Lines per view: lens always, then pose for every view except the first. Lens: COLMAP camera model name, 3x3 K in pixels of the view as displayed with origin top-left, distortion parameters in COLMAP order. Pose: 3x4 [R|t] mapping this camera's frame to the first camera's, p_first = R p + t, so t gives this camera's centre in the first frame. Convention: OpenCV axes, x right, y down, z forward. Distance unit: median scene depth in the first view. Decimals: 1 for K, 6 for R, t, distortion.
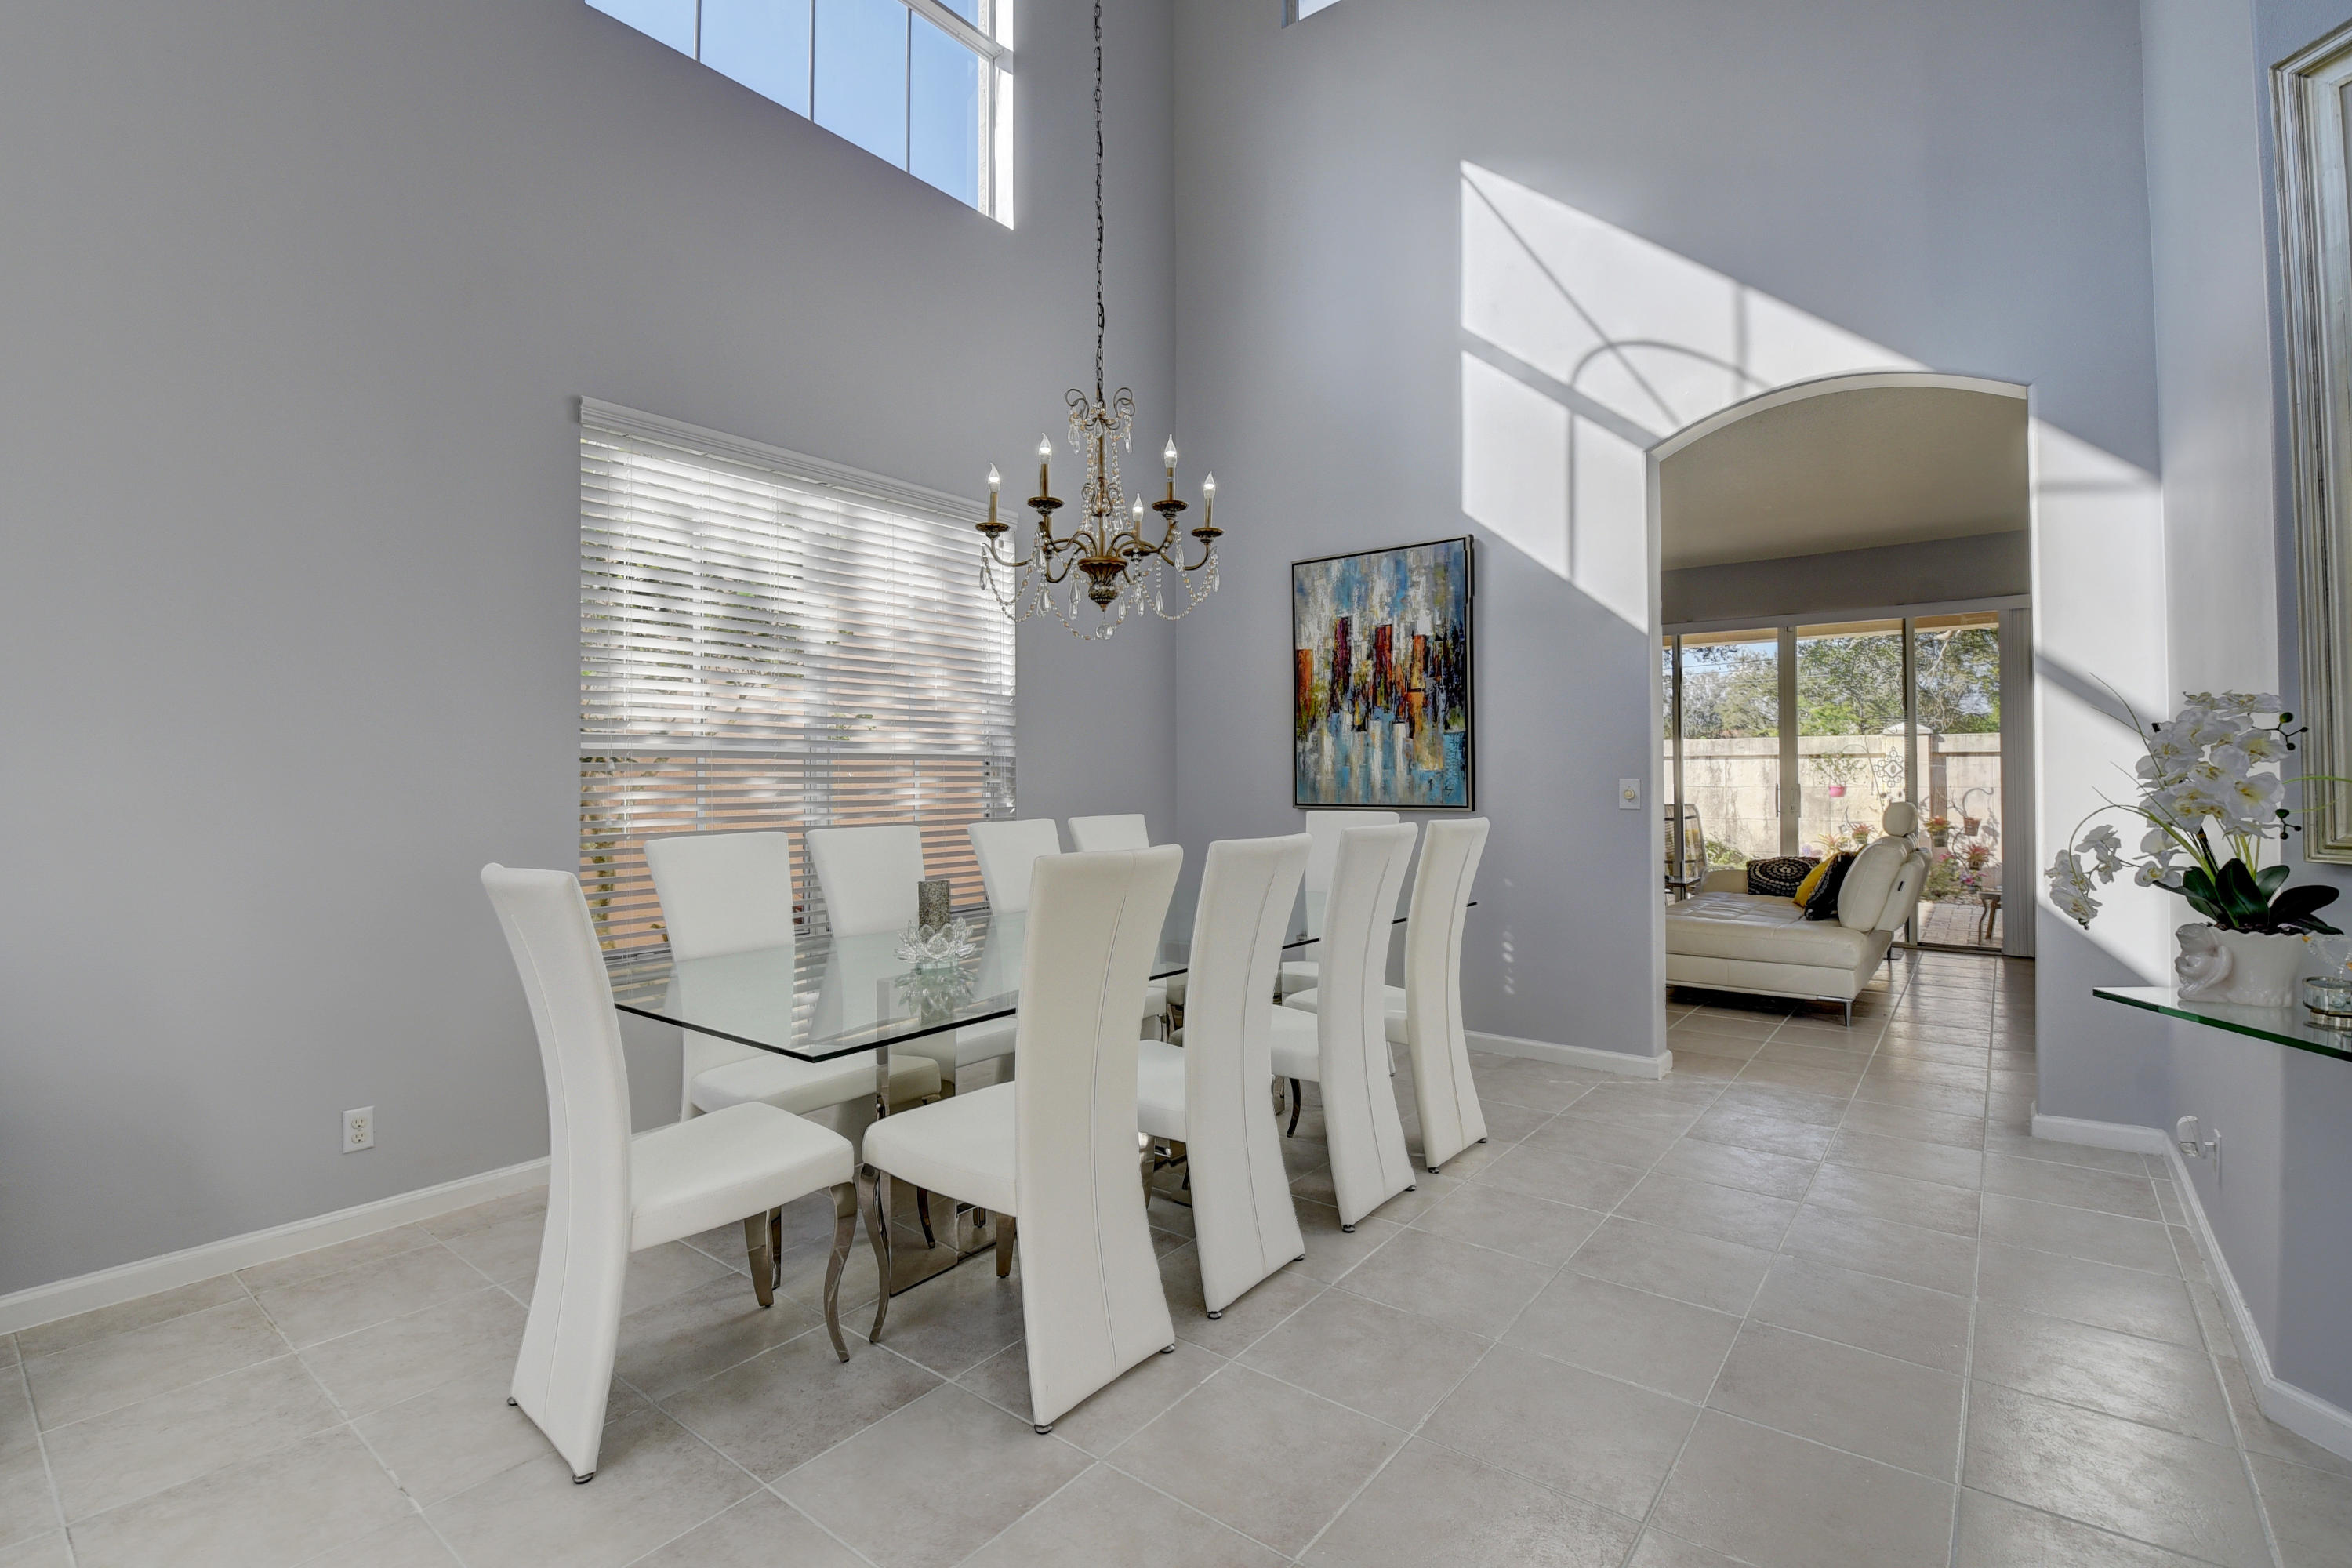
lens RADIAL K [[1042.3, 0, 1160.6], [0, 1042.3, 775.8], [0, 0, 1]] dist [-0.001201, -0.015286]
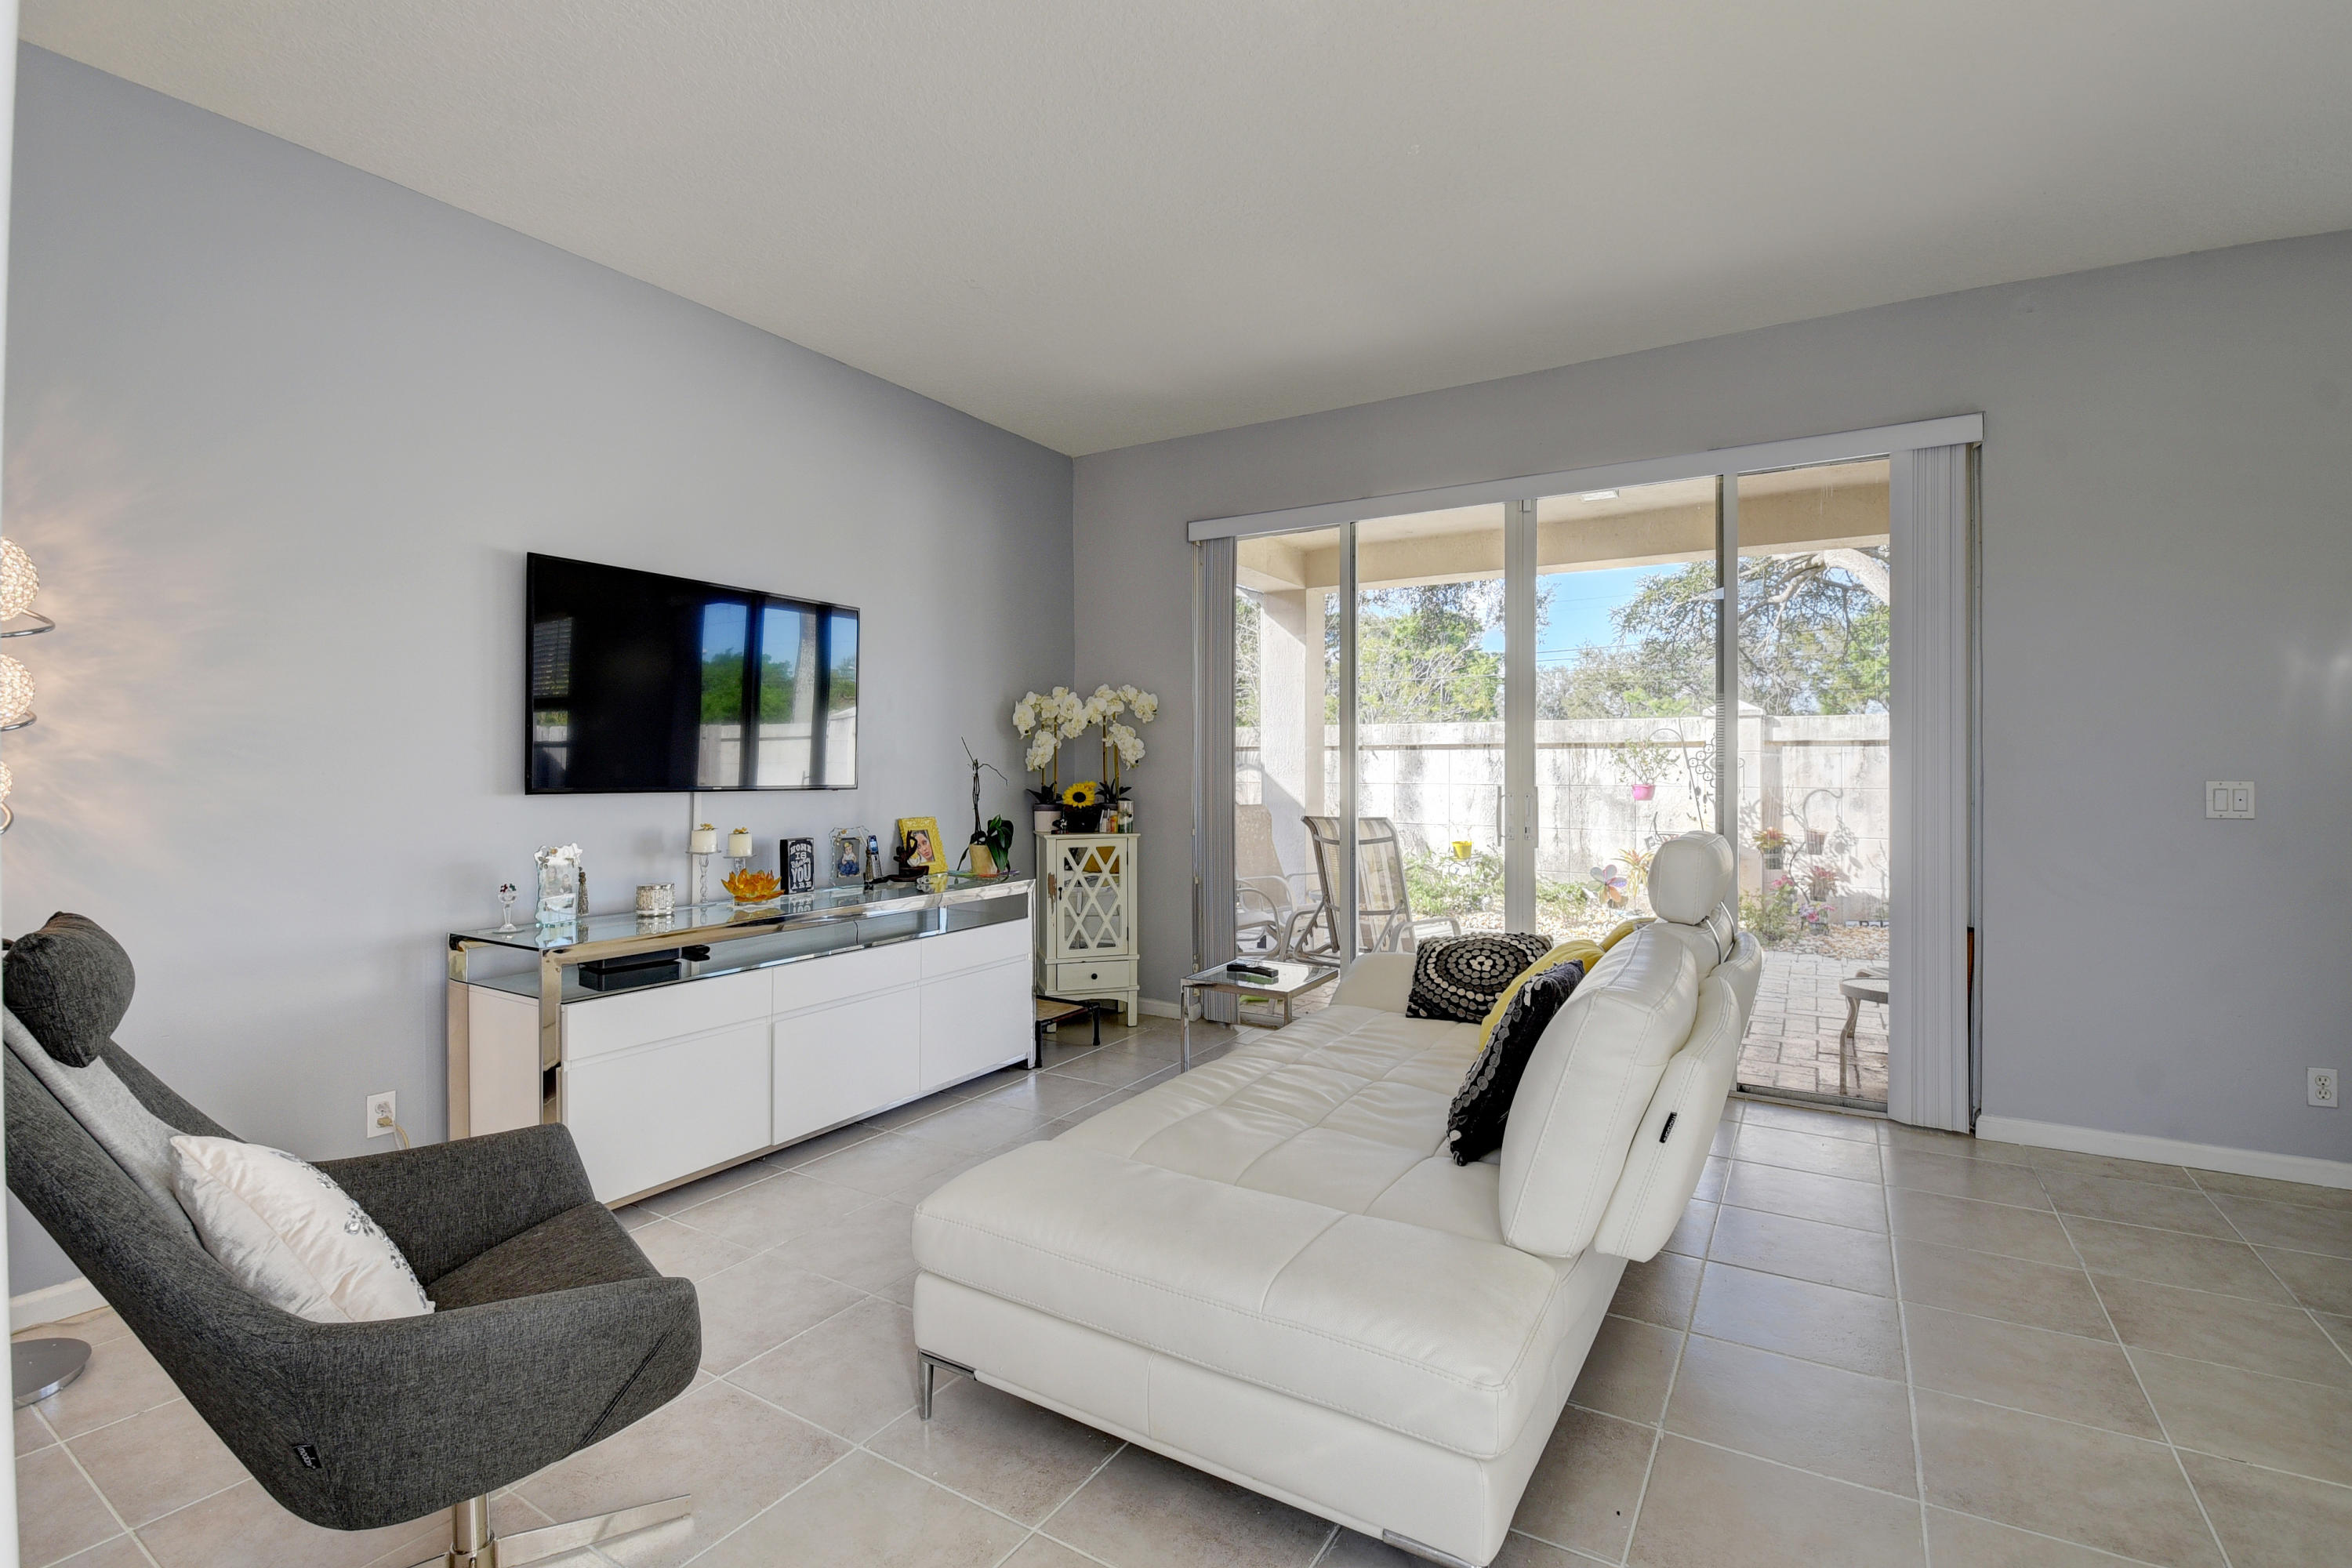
lens RADIAL K [[1042.3, 0, 1172.3], [0, 1042.3, 758.4], [0, 0, 1]] dist [-0.001201, -0.015286]
pose [[0.992636, 0.004525, 0.121054, 0.238817], [-0.003461, 0.999954, -0.009000, -0.001404], [-0.121089, 0.008515, 0.992605, 0.319206]]
